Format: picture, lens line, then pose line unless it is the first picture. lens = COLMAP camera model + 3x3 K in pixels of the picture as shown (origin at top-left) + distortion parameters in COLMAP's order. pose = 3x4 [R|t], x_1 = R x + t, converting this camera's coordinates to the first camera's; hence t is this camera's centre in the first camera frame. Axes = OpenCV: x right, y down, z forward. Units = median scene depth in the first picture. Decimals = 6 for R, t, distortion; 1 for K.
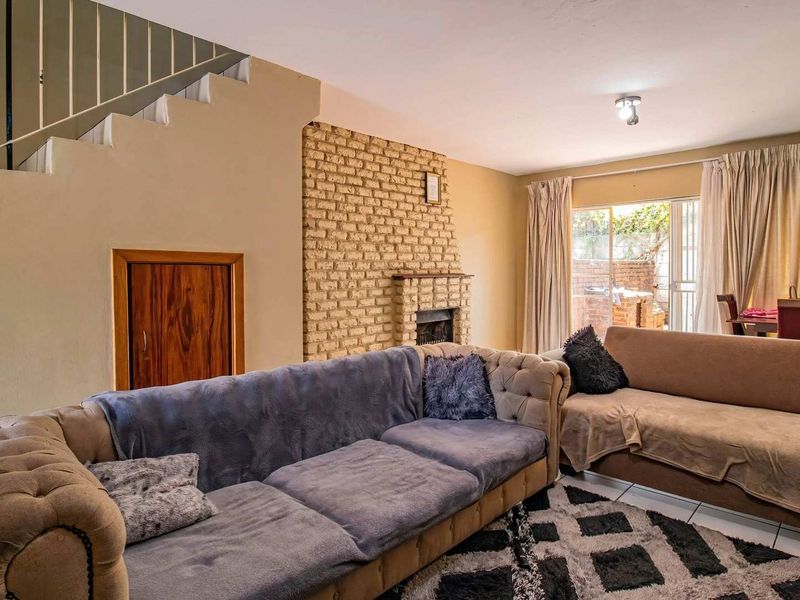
lens RADIAL K [[492.7, 0, 402.8], [0, 492.7, 287.9], [0, 0, 1]] dist [-0.004557, -0.001351]
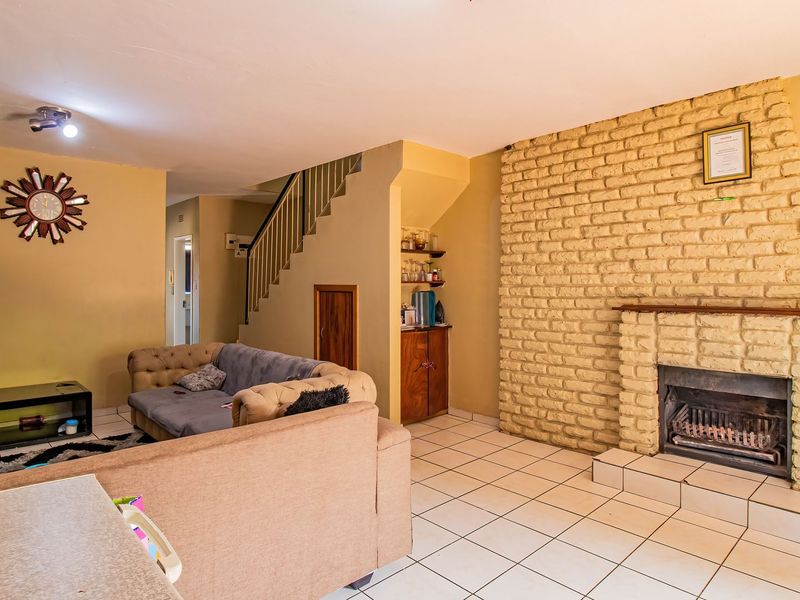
lens RADIAL K [[492.7, 0, 402.8], [0, 492.7, 287.9], [0, 0, 1]] dist [-0.004557, -0.001351]
pose [[-0.053826, -0.000056, -0.998550, 0.742348], [-0.036374, 0.999336, 0.001904, -0.043210], [0.997888, 0.036423, -0.053792, 0.775810]]
